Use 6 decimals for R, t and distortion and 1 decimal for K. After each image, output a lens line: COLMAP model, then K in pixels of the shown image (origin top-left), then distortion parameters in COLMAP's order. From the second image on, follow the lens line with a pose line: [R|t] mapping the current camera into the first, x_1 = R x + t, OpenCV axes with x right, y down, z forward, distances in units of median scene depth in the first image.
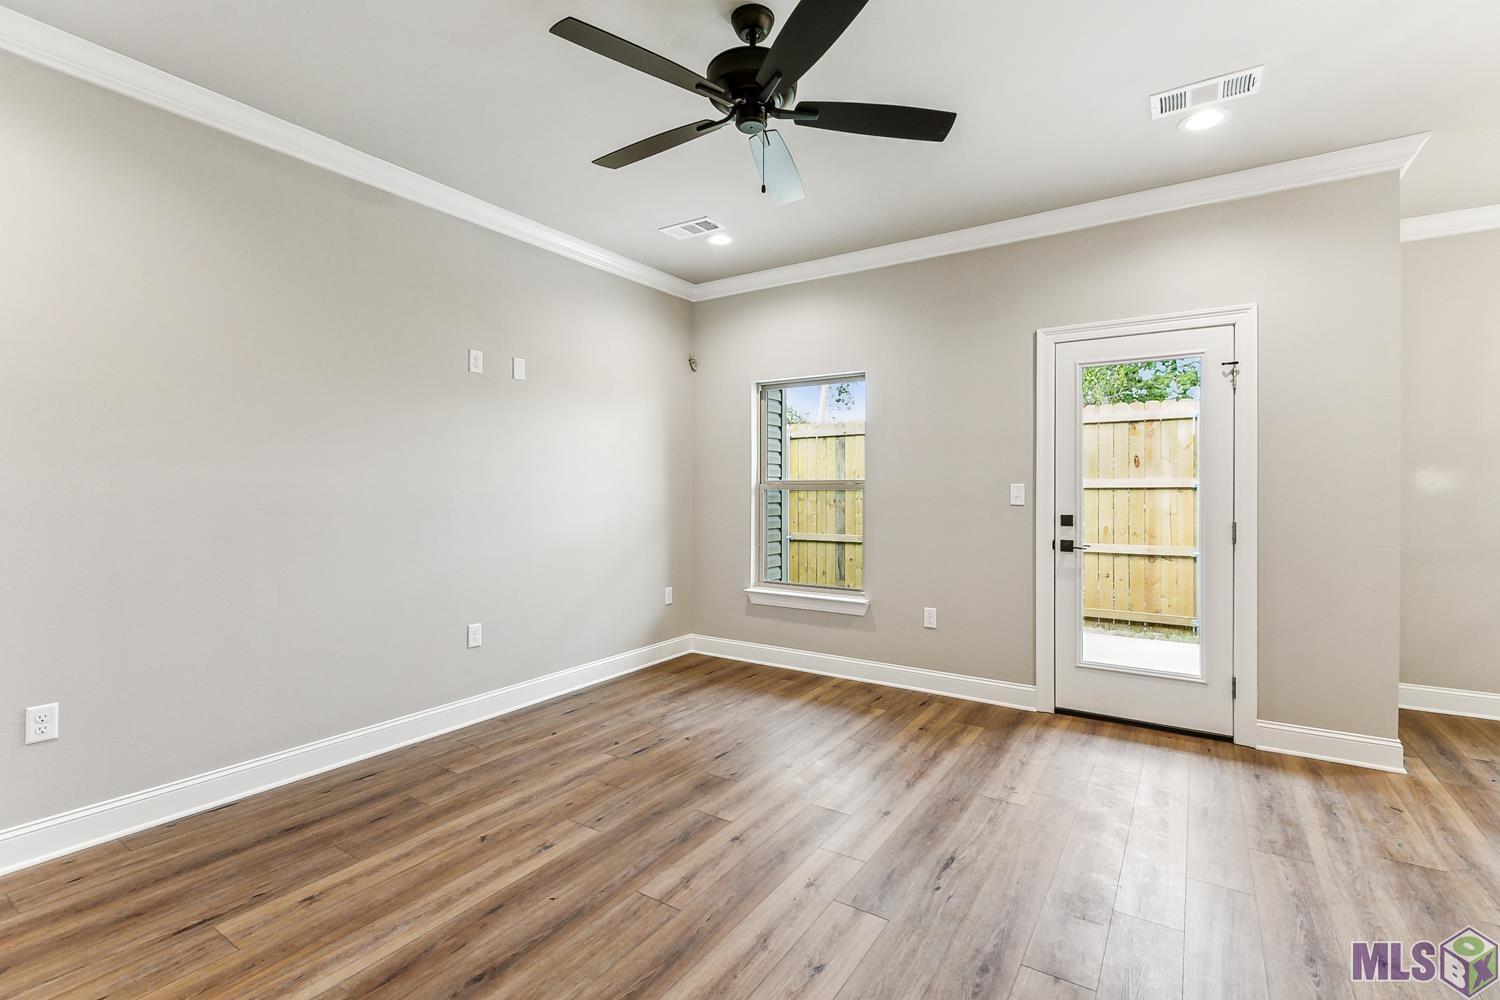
lens RADIAL K [[677.5, 0, 752.0], [0, 677.5, 485.9], [0, 0, 1]] dist [0.004100, -0.001598]
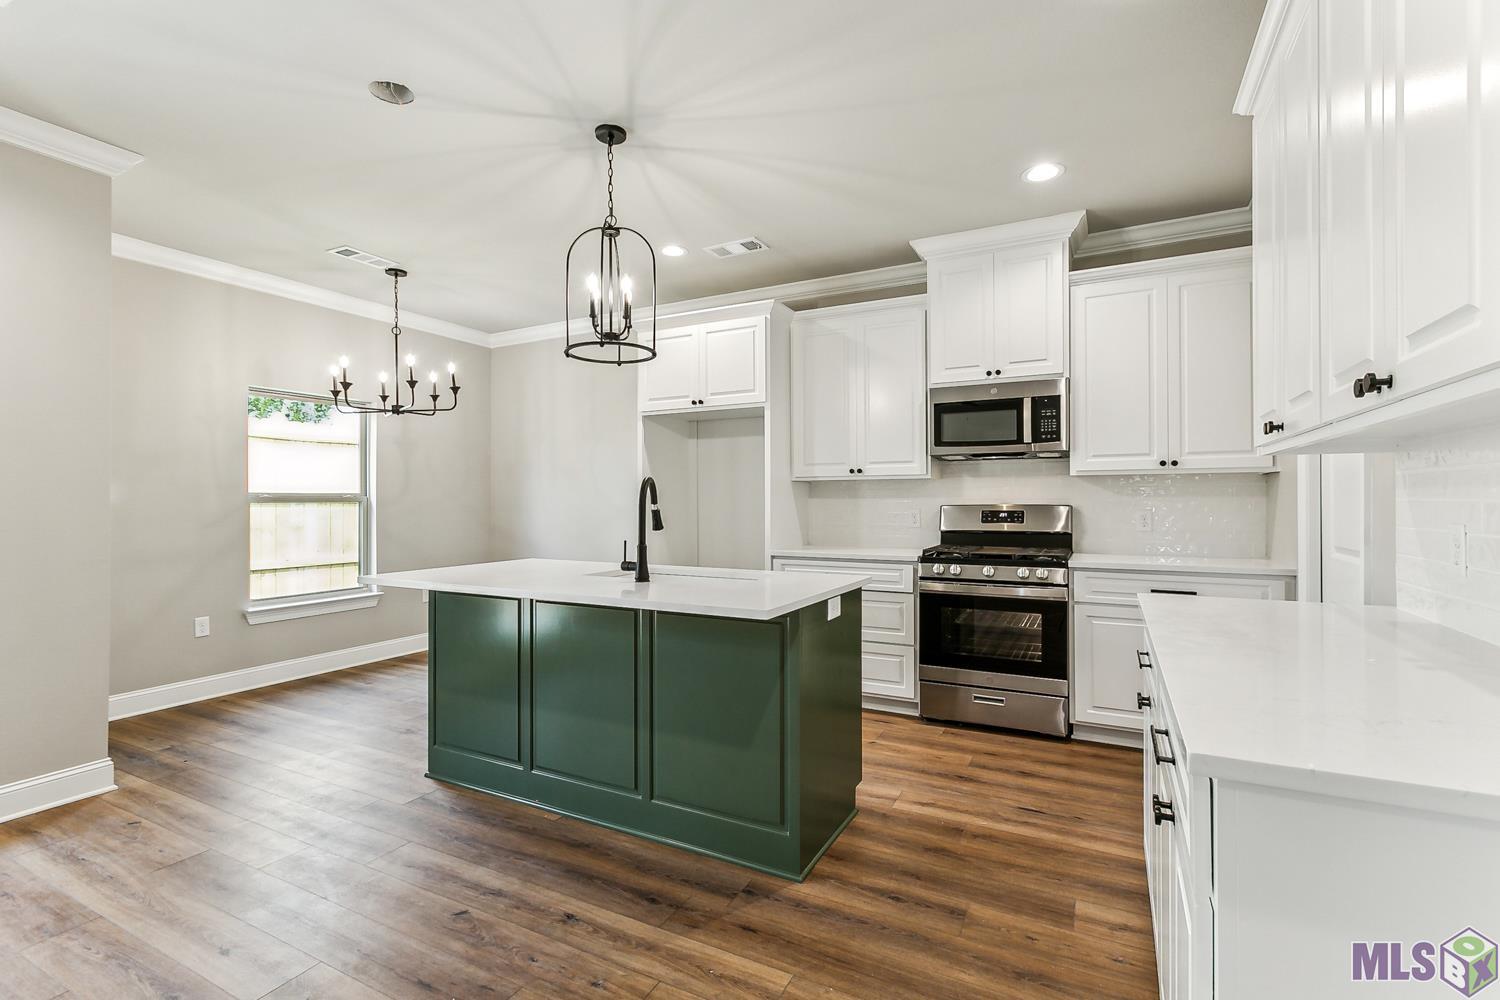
lens RADIAL K [[677.5, 0, 751.0], [0, 677.5, 496.3], [0, 0, 1]] dist [0.004100, -0.001598]
pose [[-0.100349, 0.005065, 0.994939, -0.141980], [-0.001700, 0.999985, -0.005262, -0.001779], [-0.994951, -0.002220, -0.100339, 0.198618]]
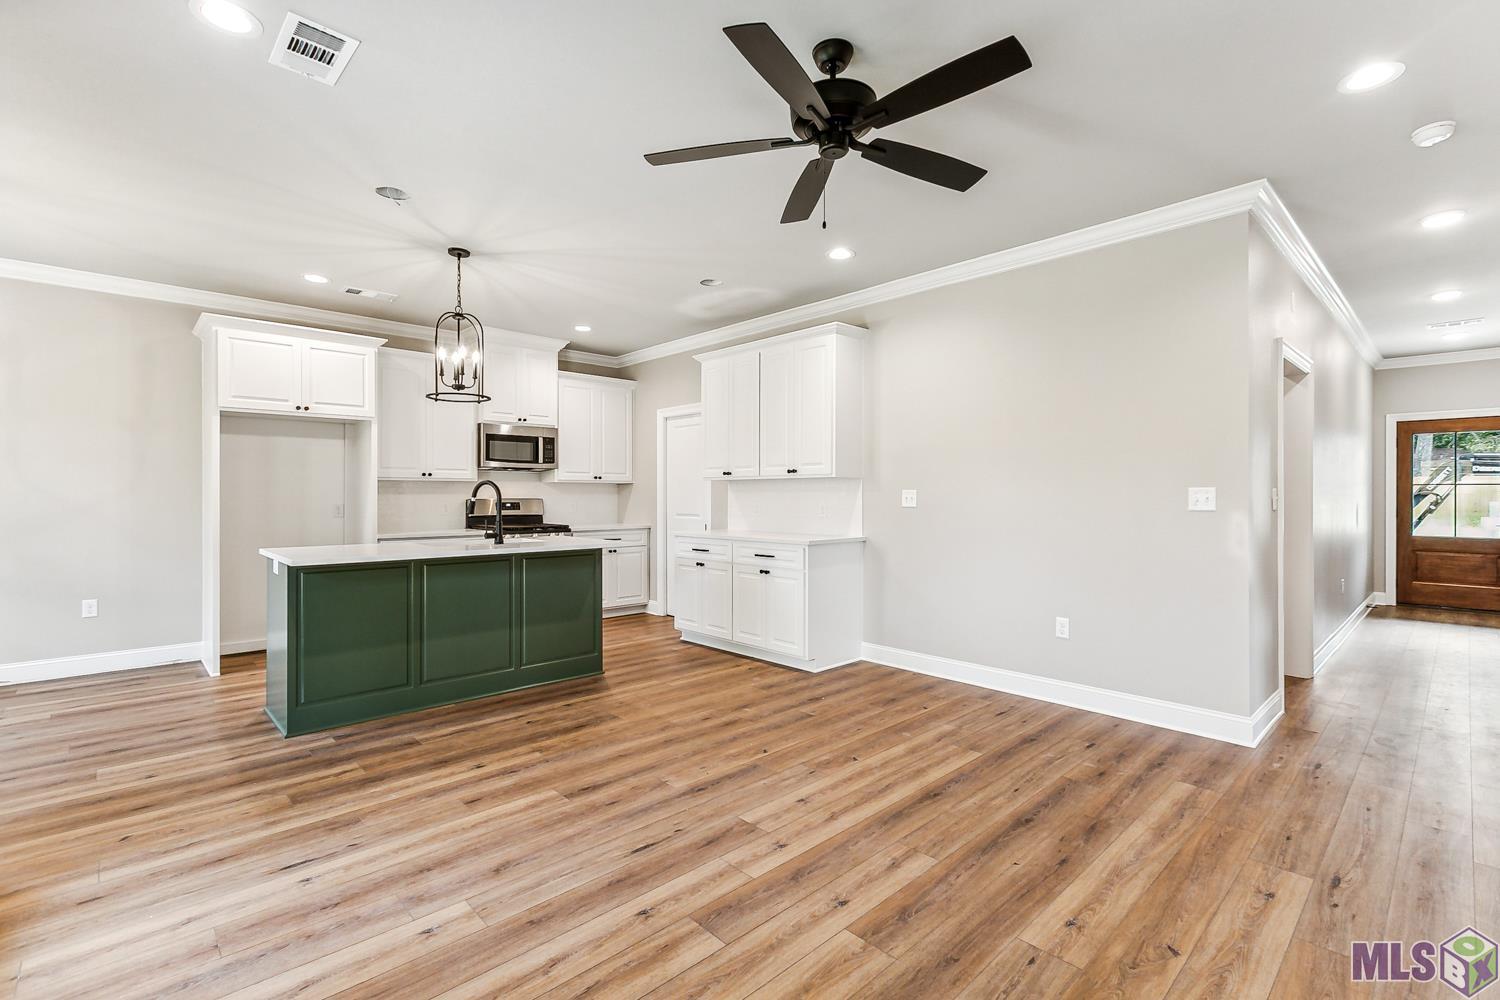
lens RADIAL K [[677.5, 0, 732.7], [0, 677.5, 495.8], [0, 0, 1]] dist [0.004100, -0.001598]
pose [[-0.967180, -0.001165, 0.254089, -0.098082], [-0.002419, 0.999986, -0.004623, 0.007614], [-0.254080, -0.005086, -0.967170, 1.713995]]
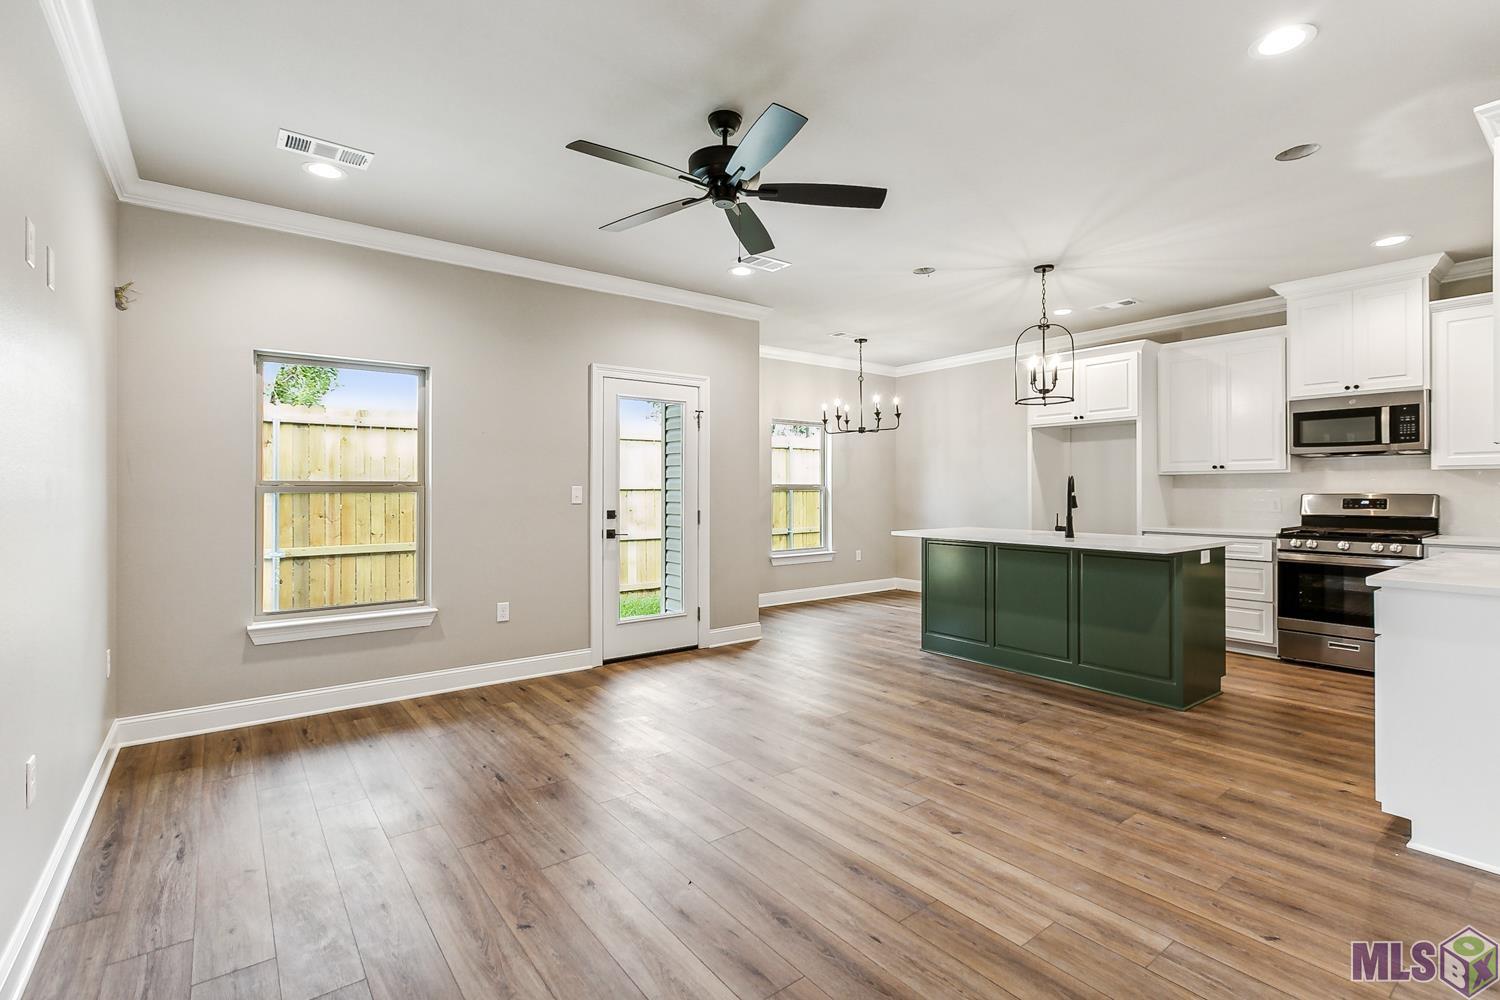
lens RADIAL K [[677.5, 0, 761.3], [0, 677.5, 484.8], [0, 0, 1]] dist [0.004100, -0.001598]
pose [[0.326671, 0.005927, 0.945119, -0.975812], [-0.003241, 0.999981, -0.005151, -0.000948], [-0.945132, -0.001380, 0.326684, 0.431878]]
